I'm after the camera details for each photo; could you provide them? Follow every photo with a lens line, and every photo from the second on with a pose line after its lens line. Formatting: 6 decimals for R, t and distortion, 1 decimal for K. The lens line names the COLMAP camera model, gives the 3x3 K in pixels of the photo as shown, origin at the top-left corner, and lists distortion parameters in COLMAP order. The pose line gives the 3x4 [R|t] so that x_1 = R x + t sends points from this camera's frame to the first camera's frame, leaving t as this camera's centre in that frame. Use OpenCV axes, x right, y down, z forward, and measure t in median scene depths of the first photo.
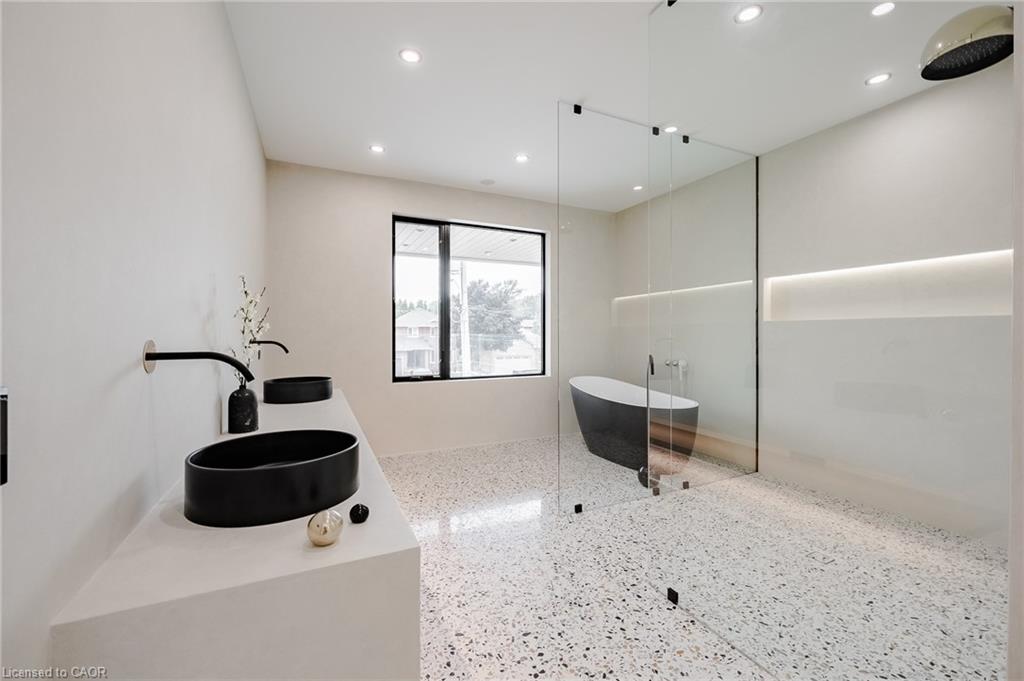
lens RADIAL K [[412.7, 0, 515.2], [0, 412.7, 335.1], [0, 0, 1]] dist [0.000588, 0.000083]
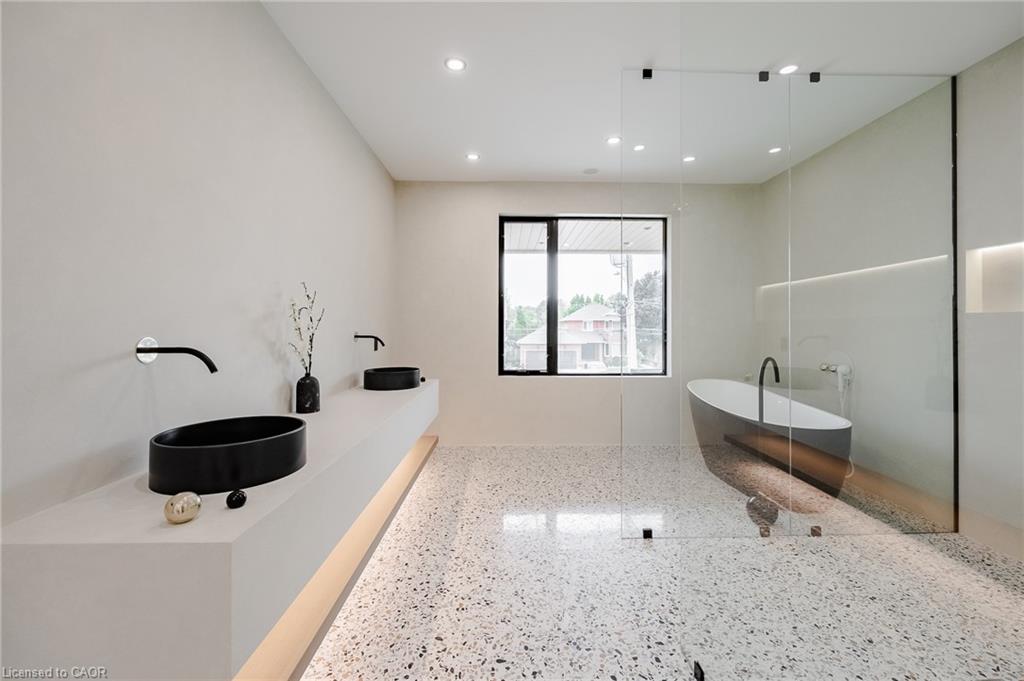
lens RADIAL K [[407.8, 0, 513.3], [0, 407.8, 324.6], [0, 0, 1]] dist [0.000502, -0.000089]
pose [[0.914870, -0.001220, -0.403746, 0.186677], [-0.003228, 0.999941, -0.010335, -0.005180], [0.403735, 0.010758, 0.914813, 0.078656]]
